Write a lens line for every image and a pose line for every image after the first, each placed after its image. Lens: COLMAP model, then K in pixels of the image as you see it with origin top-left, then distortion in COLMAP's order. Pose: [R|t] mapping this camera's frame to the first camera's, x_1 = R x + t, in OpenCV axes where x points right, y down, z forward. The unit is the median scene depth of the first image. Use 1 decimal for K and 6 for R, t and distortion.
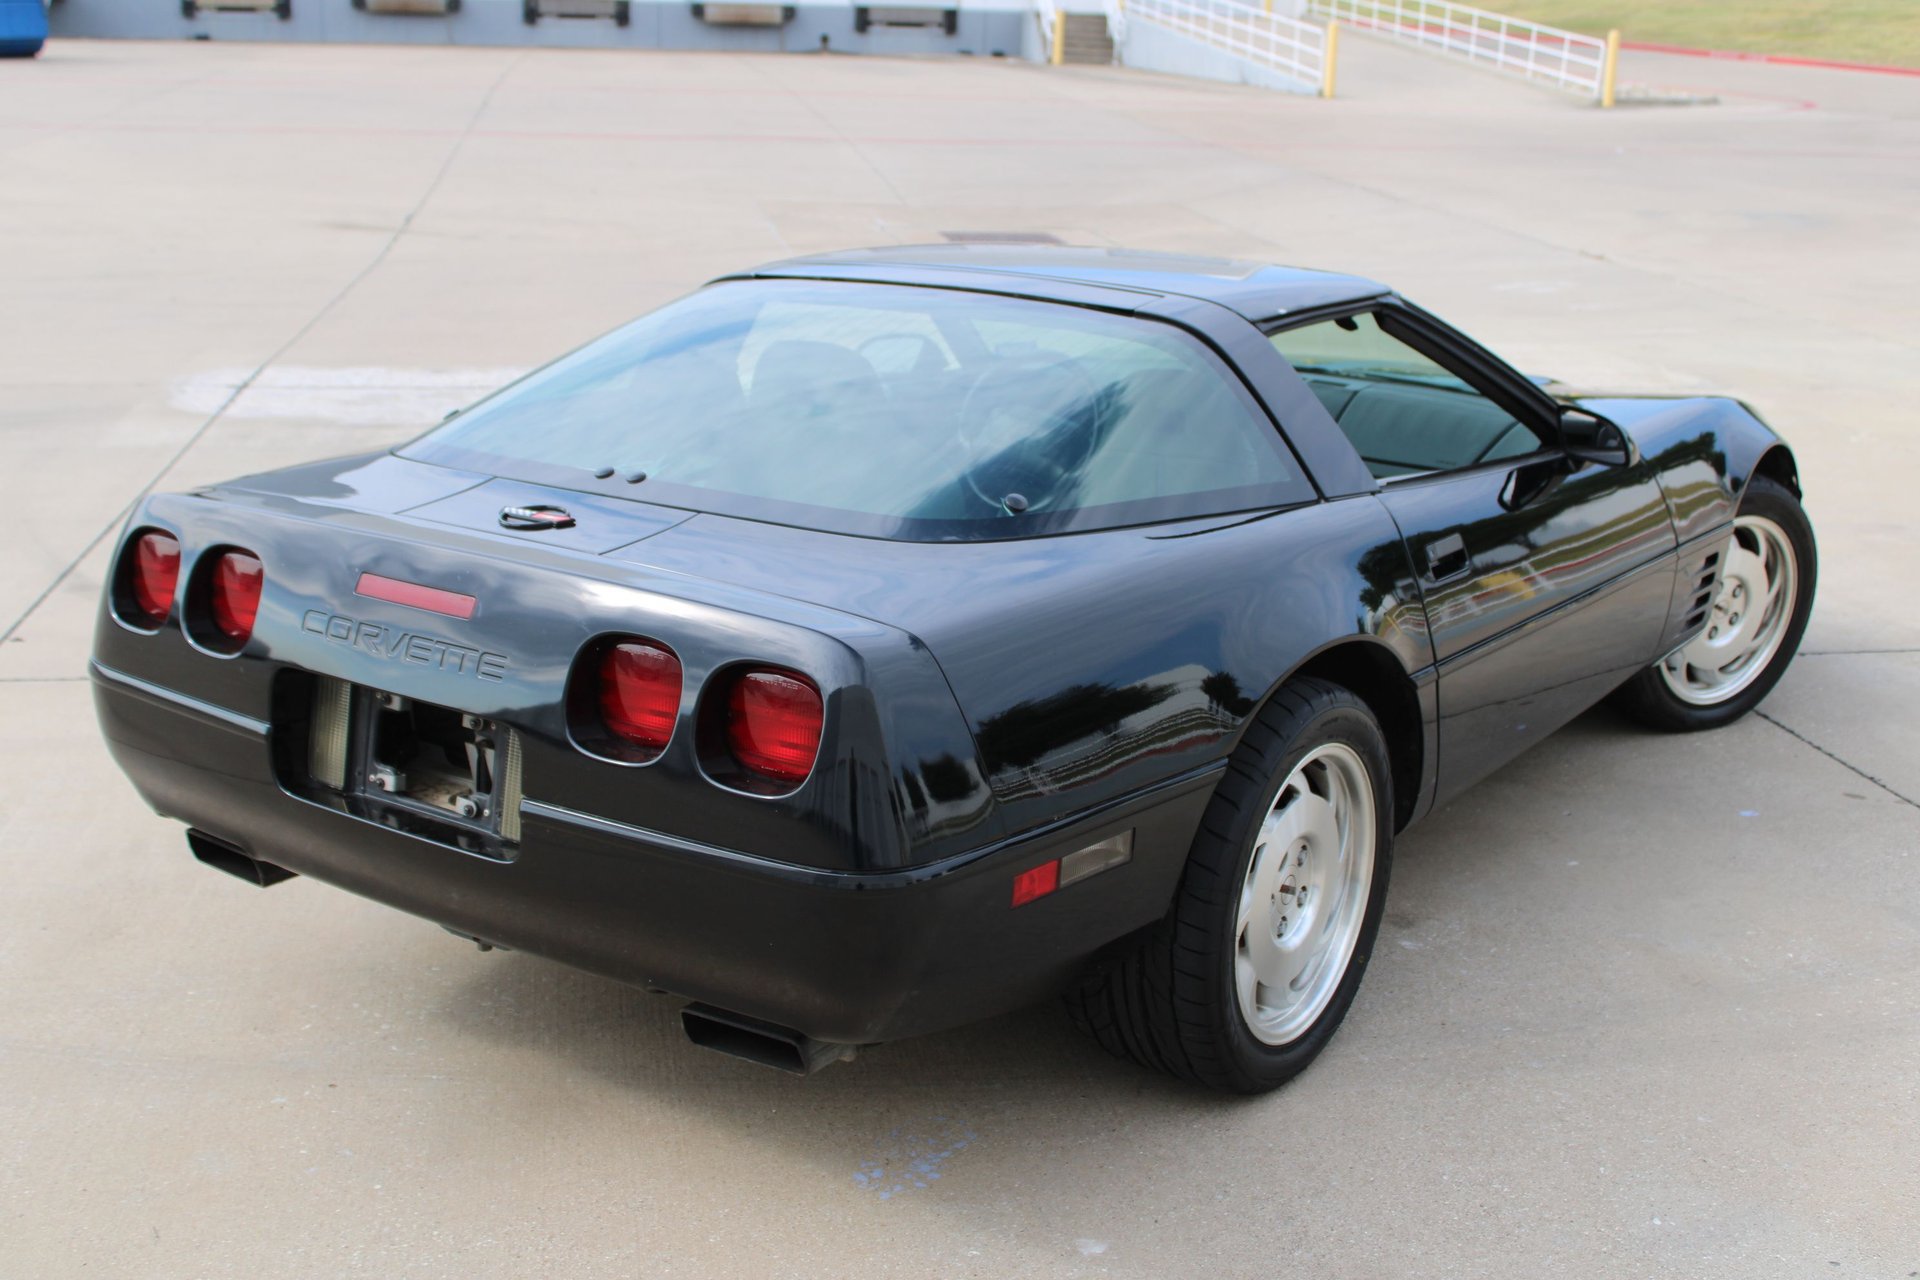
lens RADIAL K [[2289.0, 0, 960.0], [0, 2289.0, 640.0], [0, 0, 1]] dist [-0.077213, 0.082982]
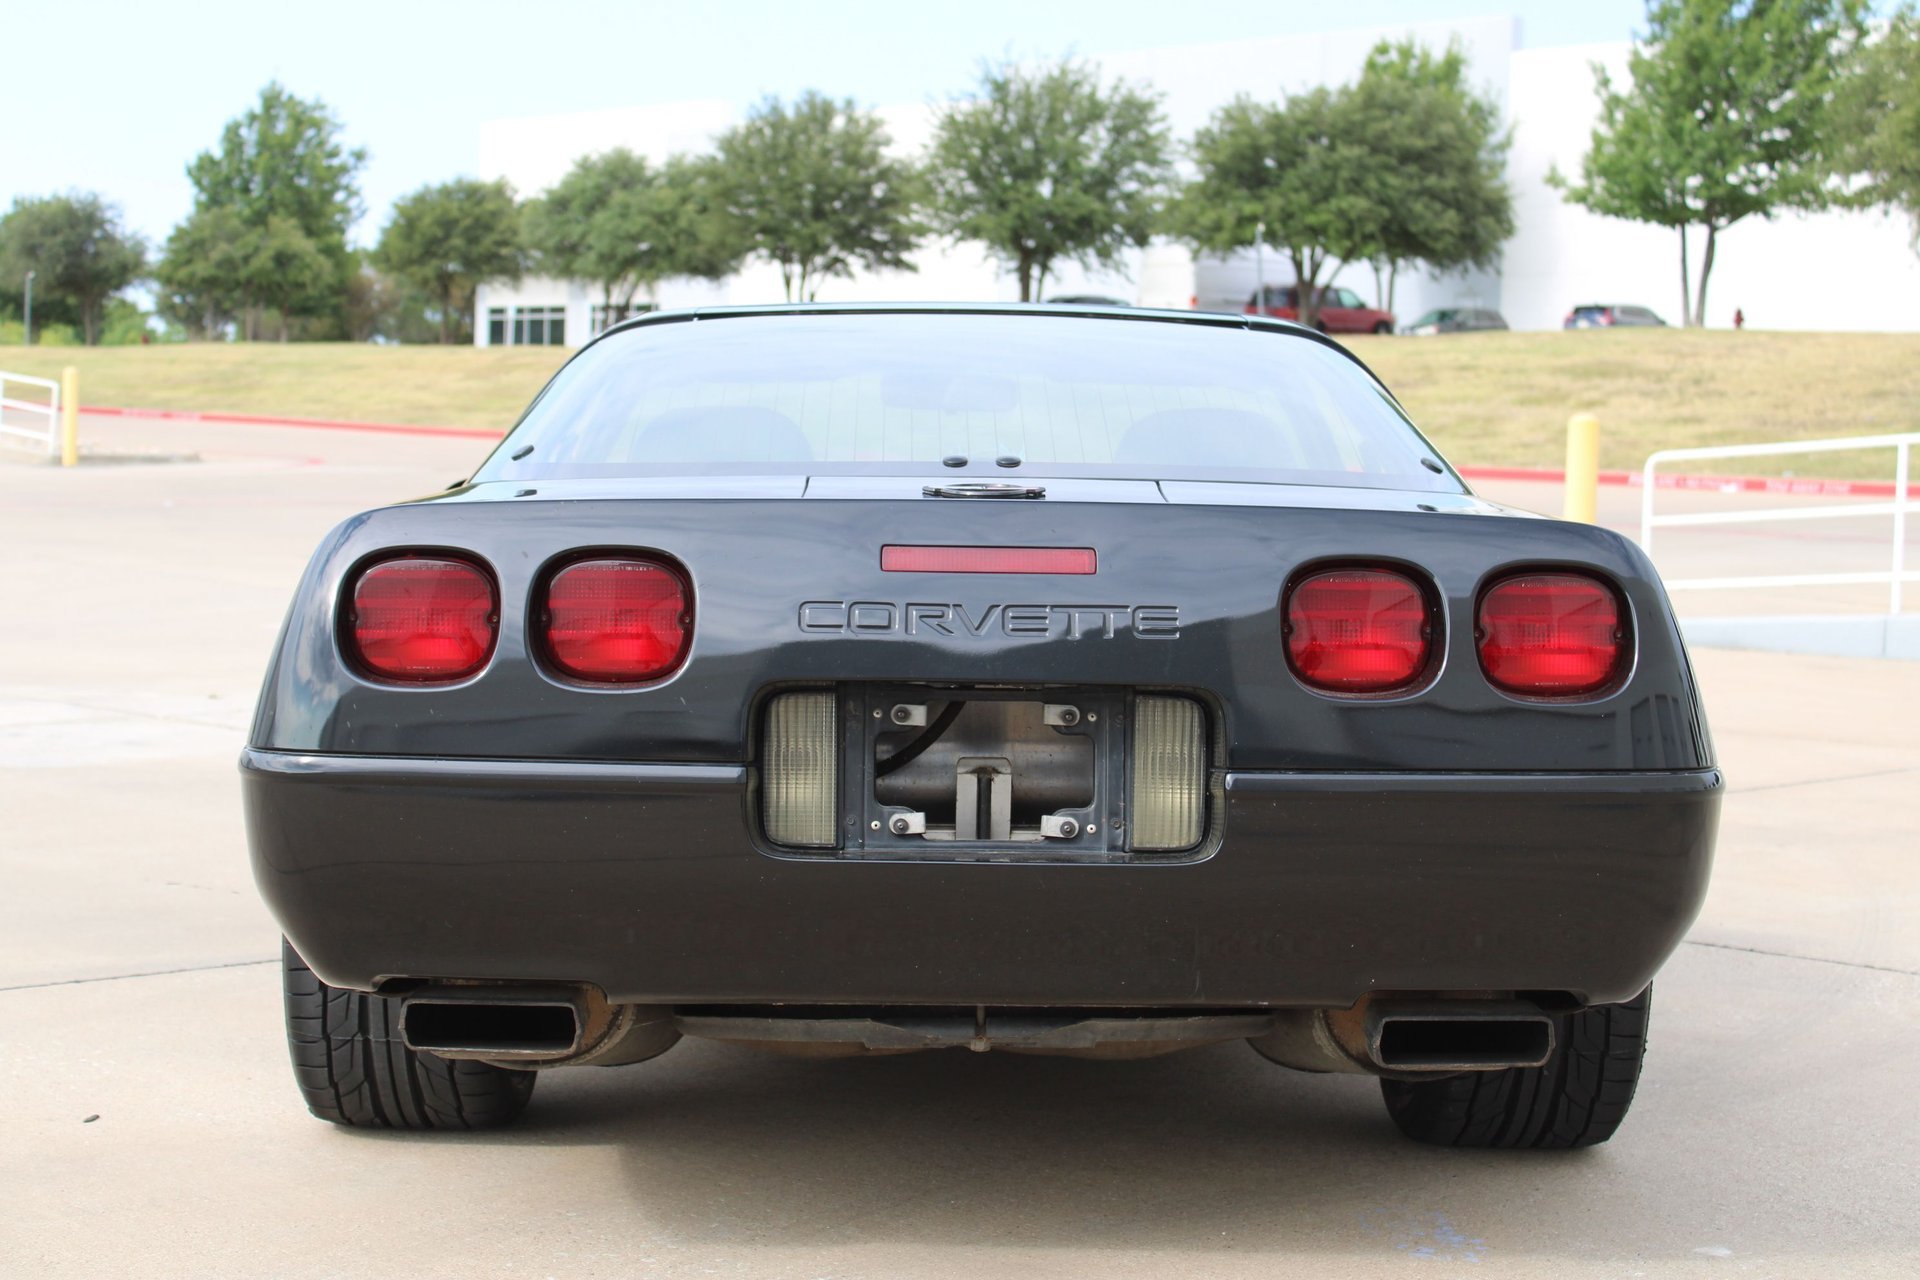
lens RADIAL K [[3124.4, 0, 934.7], [0, 3124.4, 641.9], [0, 0, 1]] dist [-0.015760, 0.075037]
pose [[0.809971, -0.039055, 0.585168, -0.757103], [0.151460, 0.977862, -0.144382, 0.137525], [-0.566575, 0.205574, 0.797955, 0.128598]]
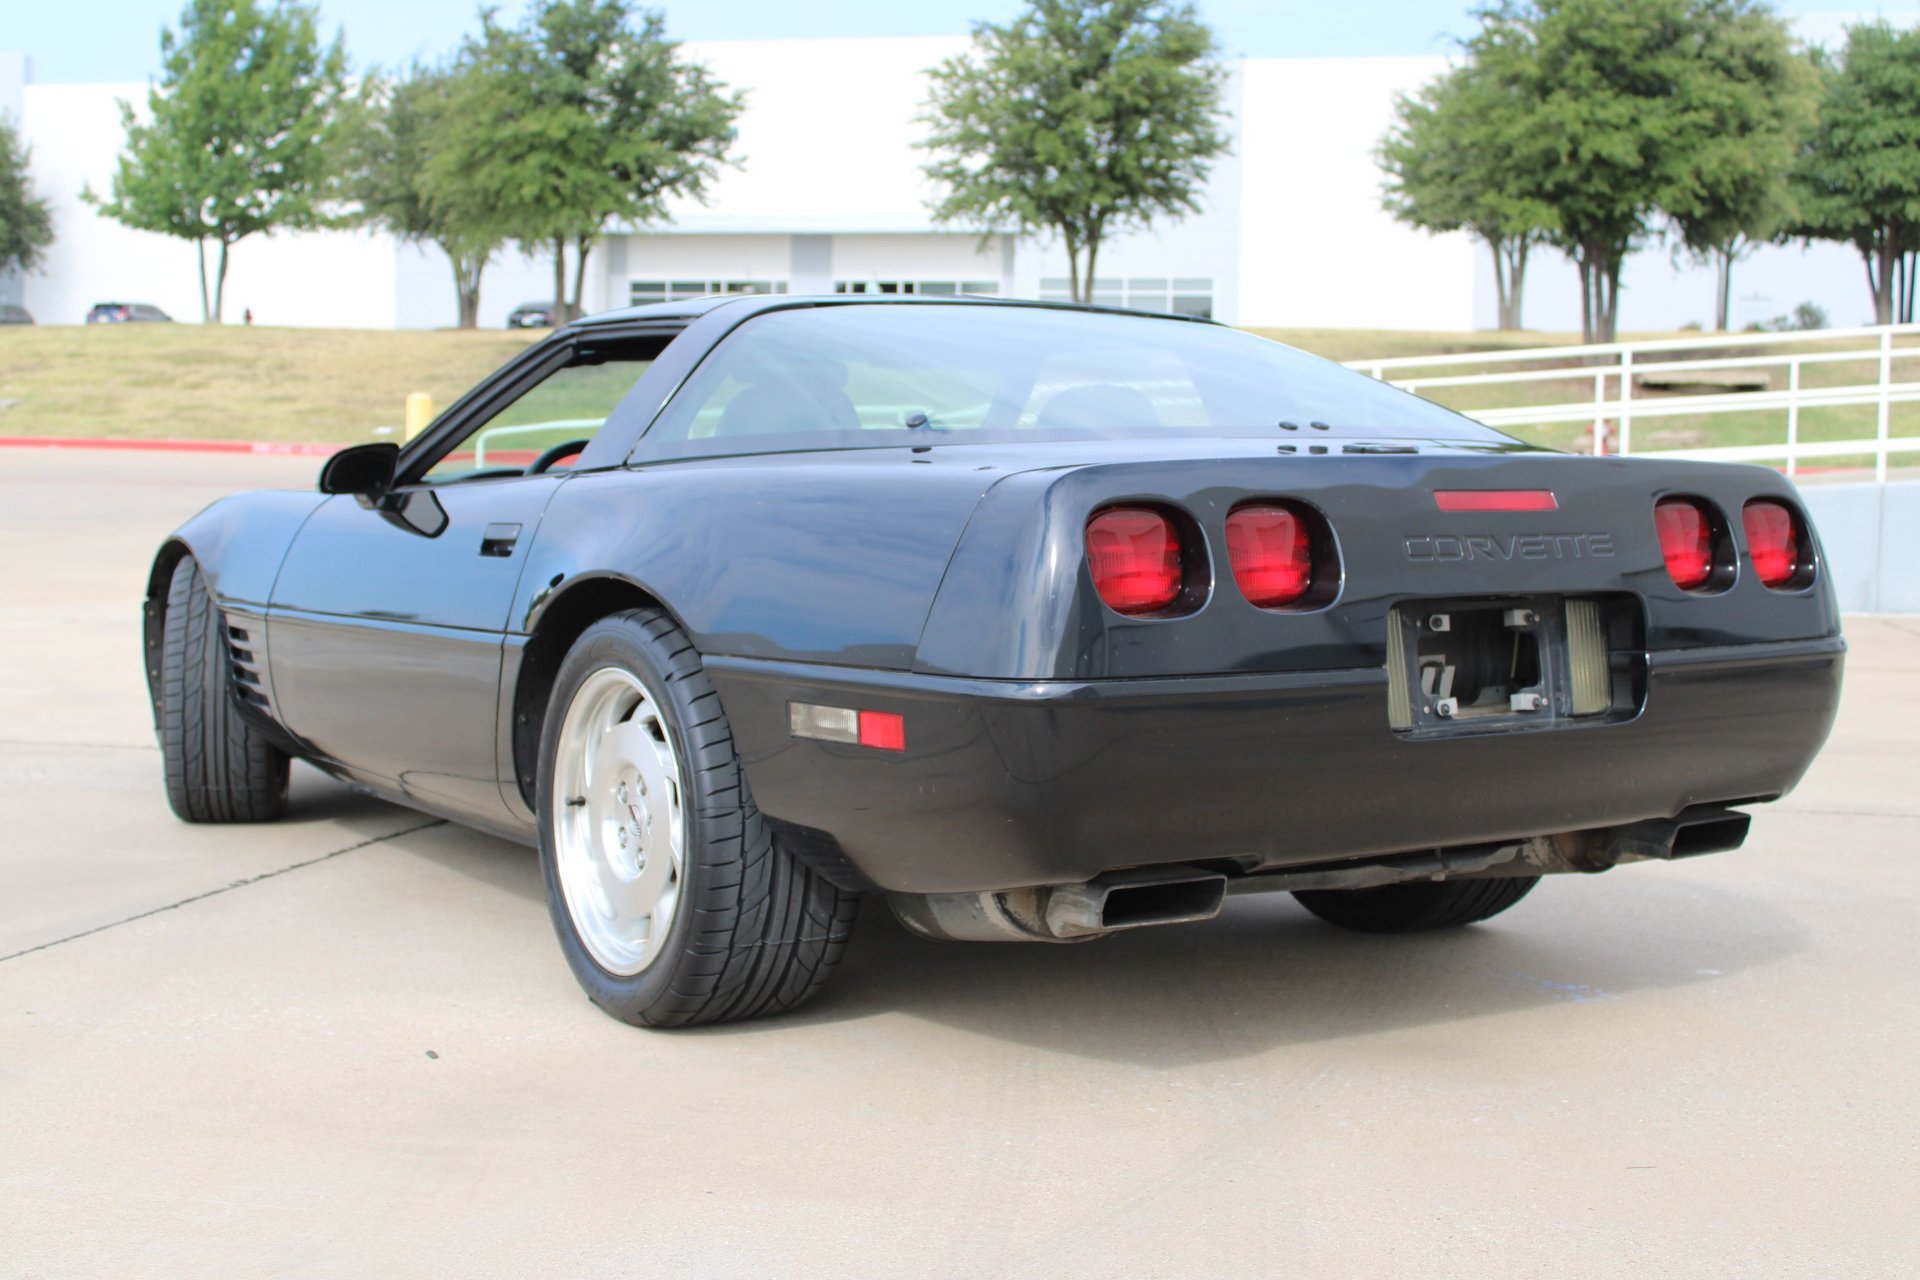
lens RADIAL K [[2541.2, 0, 961.2], [0, 2541.2, 615.6], [0, 0, 1]] dist [-0.063161, 0.144685]
pose [[0.354588, -0.076838, 0.931860, -1.188778], [0.243620, 0.969787, -0.012736, -0.011613], [-0.902727, 0.231536, 0.362594, 0.692838]]
